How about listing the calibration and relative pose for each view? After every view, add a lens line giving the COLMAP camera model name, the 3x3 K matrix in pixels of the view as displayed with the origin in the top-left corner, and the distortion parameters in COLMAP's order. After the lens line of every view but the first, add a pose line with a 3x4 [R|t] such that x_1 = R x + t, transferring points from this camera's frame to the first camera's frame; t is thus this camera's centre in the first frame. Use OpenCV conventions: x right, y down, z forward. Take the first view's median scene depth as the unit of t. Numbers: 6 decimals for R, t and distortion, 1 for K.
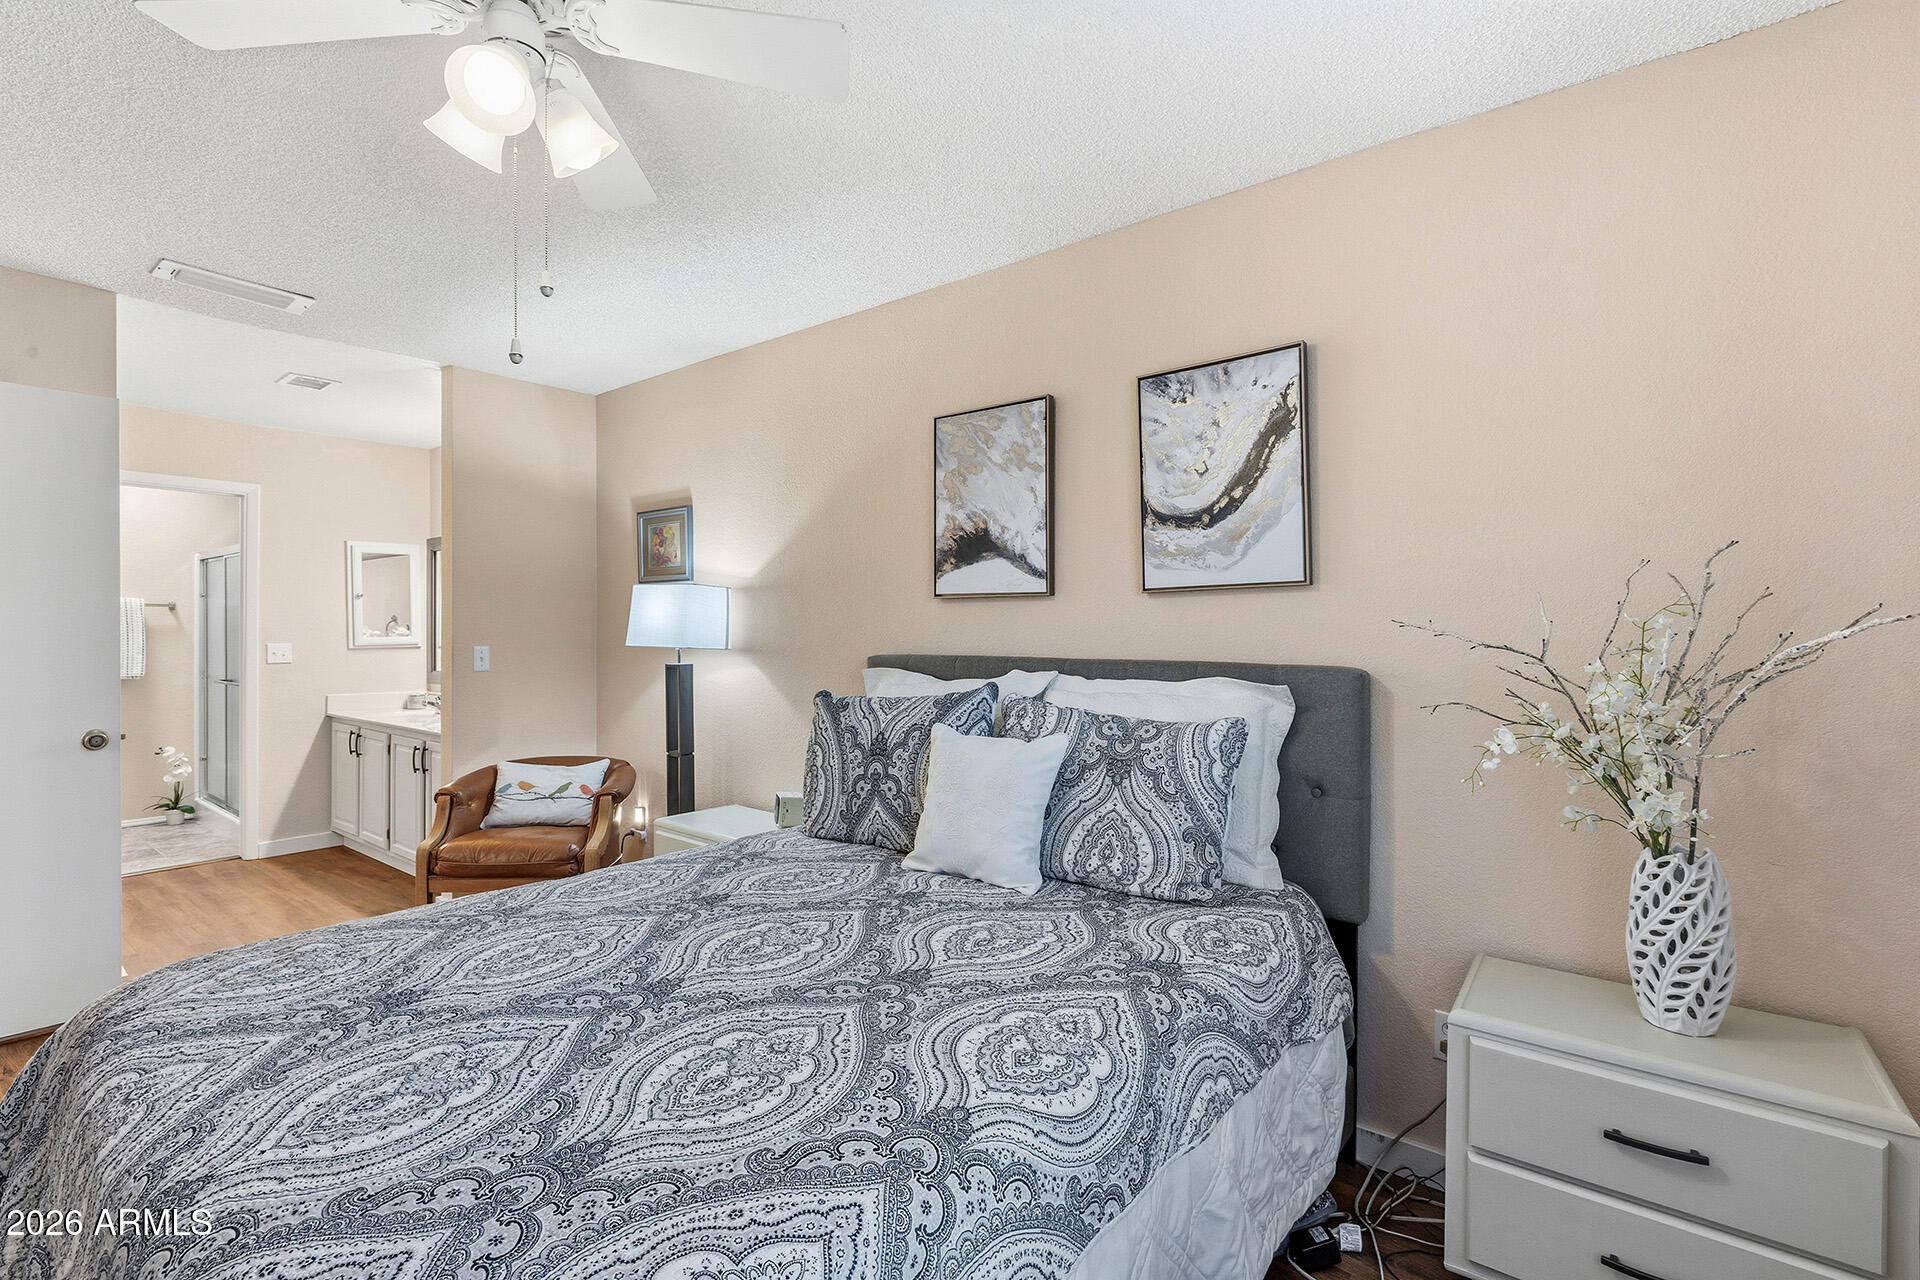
lens RADIAL K [[879.6, 0, 957.9], [0, 879.6, 646.3], [0, 0, 1]] dist [0.001599, -0.001229]
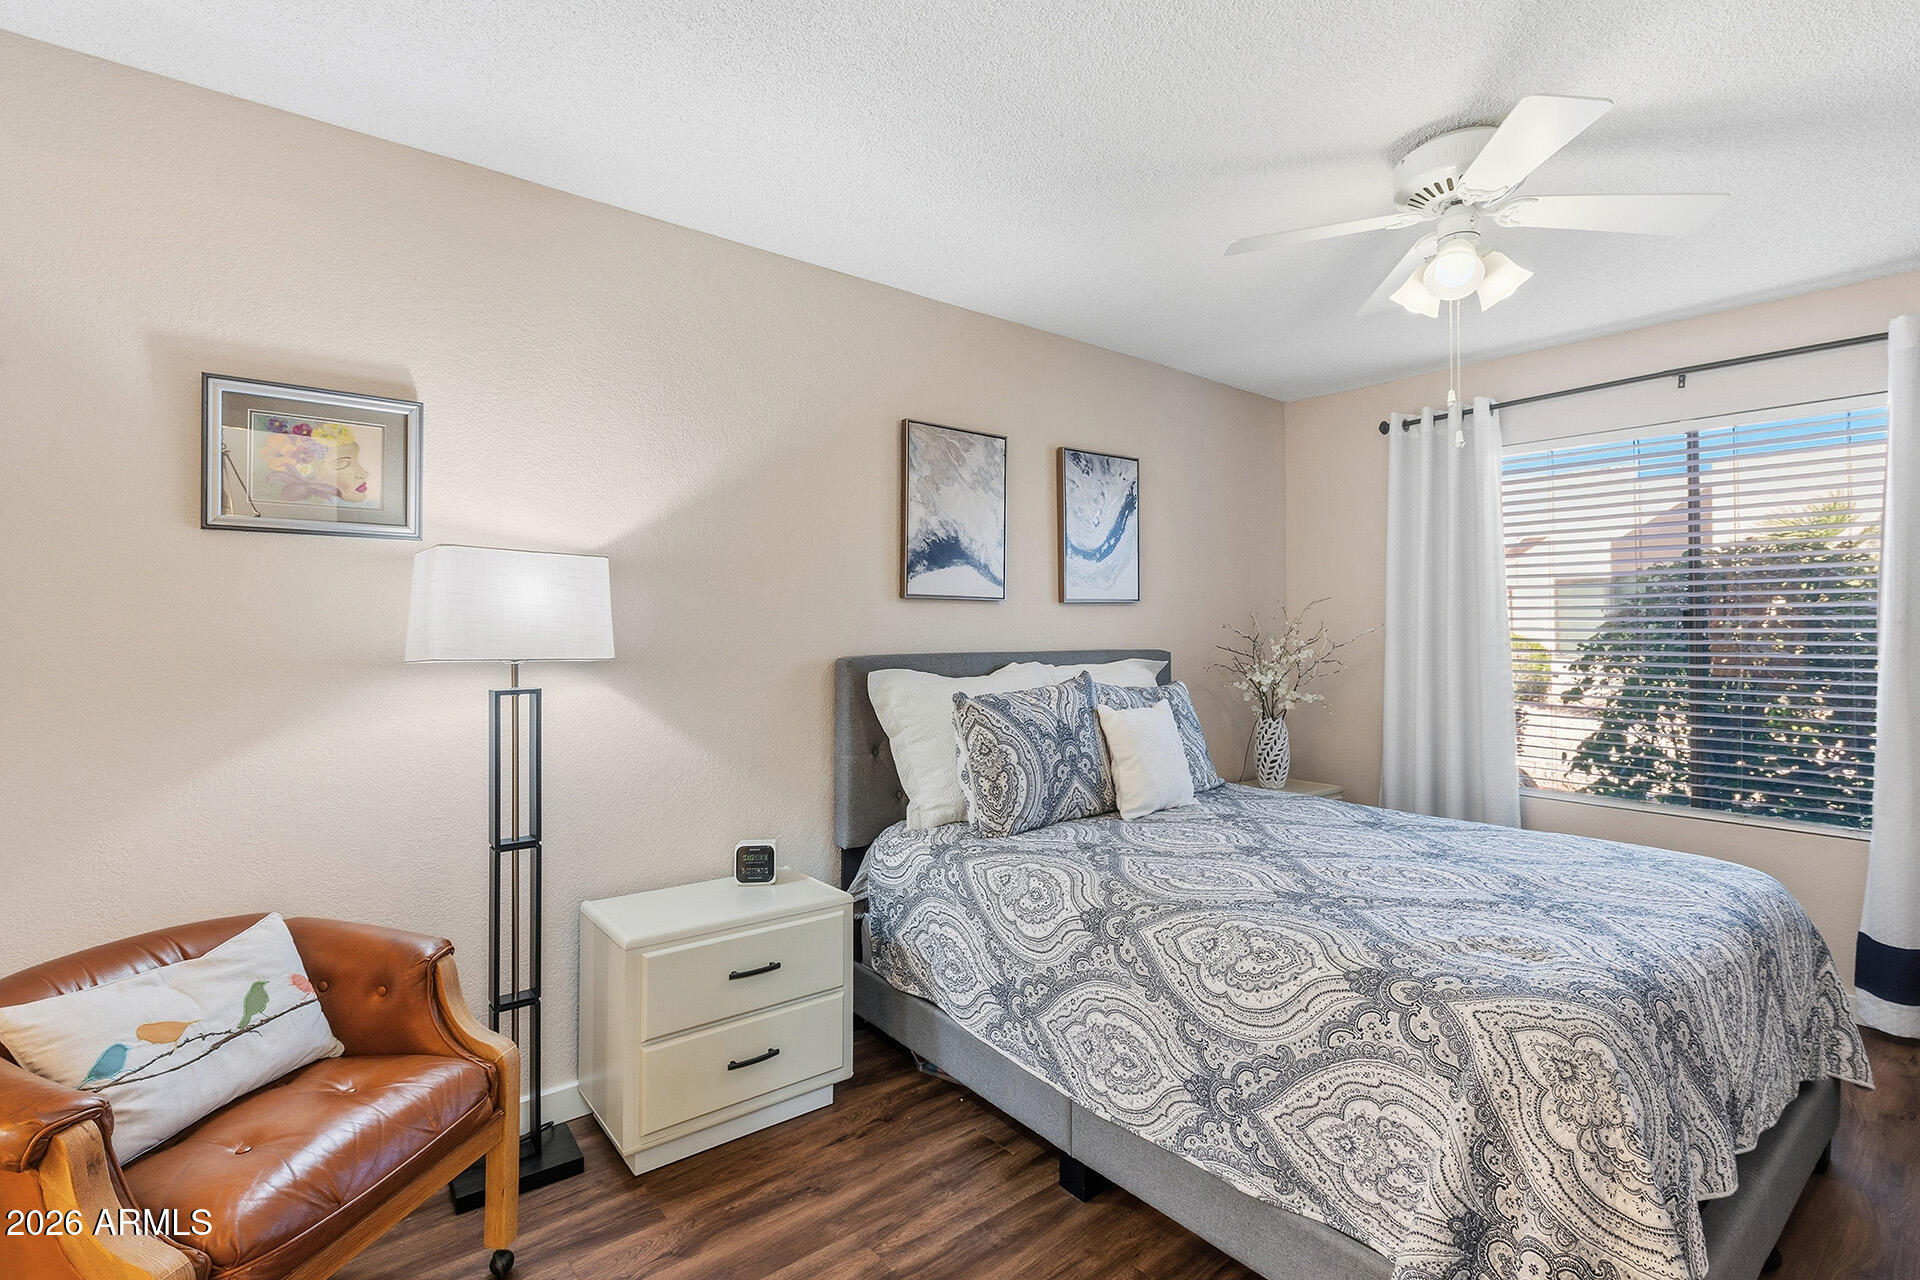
lens RADIAL K [[879.6, 0, 996.3], [0, 879.6, 626.2], [0, 0, 1]] dist [0.001599, -0.001229]
pose [[0.215528, -0.002693, 0.976494, -1.229247], [0.015372, 0.999882, -0.000635, -0.024384], [-0.976377, 0.015148, 0.215544, 0.843416]]
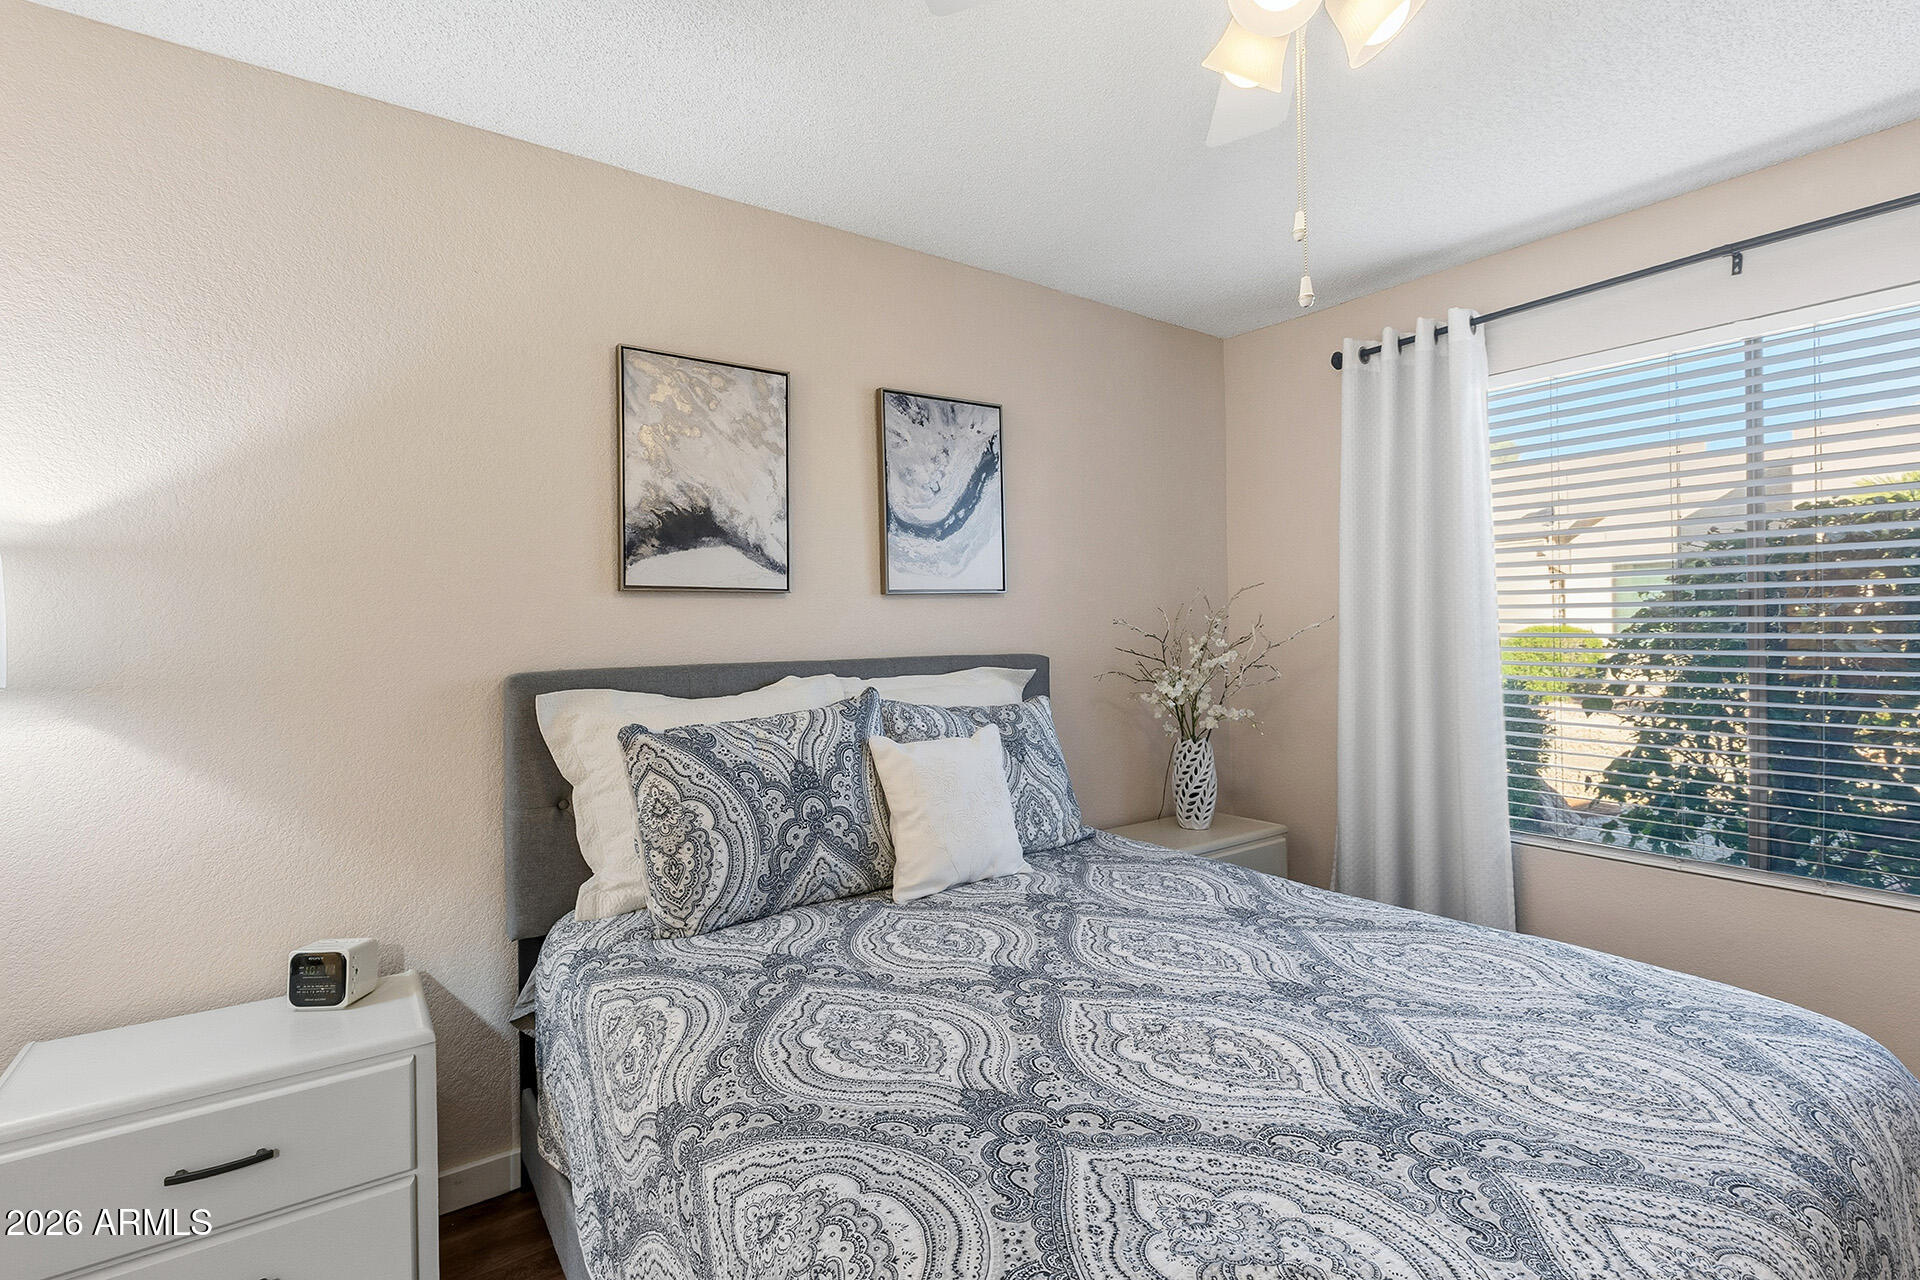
lens RADIAL K [[879.6, 0, 993.2], [0, 879.6, 641.9], [0, 0, 1]] dist [0.001599, -0.001229]
pose [[0.269186, -0.025939, 0.962739, -0.812275], [0.029300, 0.999395, 0.018734, -0.019994], [-0.962642, 0.023165, 0.269783, 0.621728]]
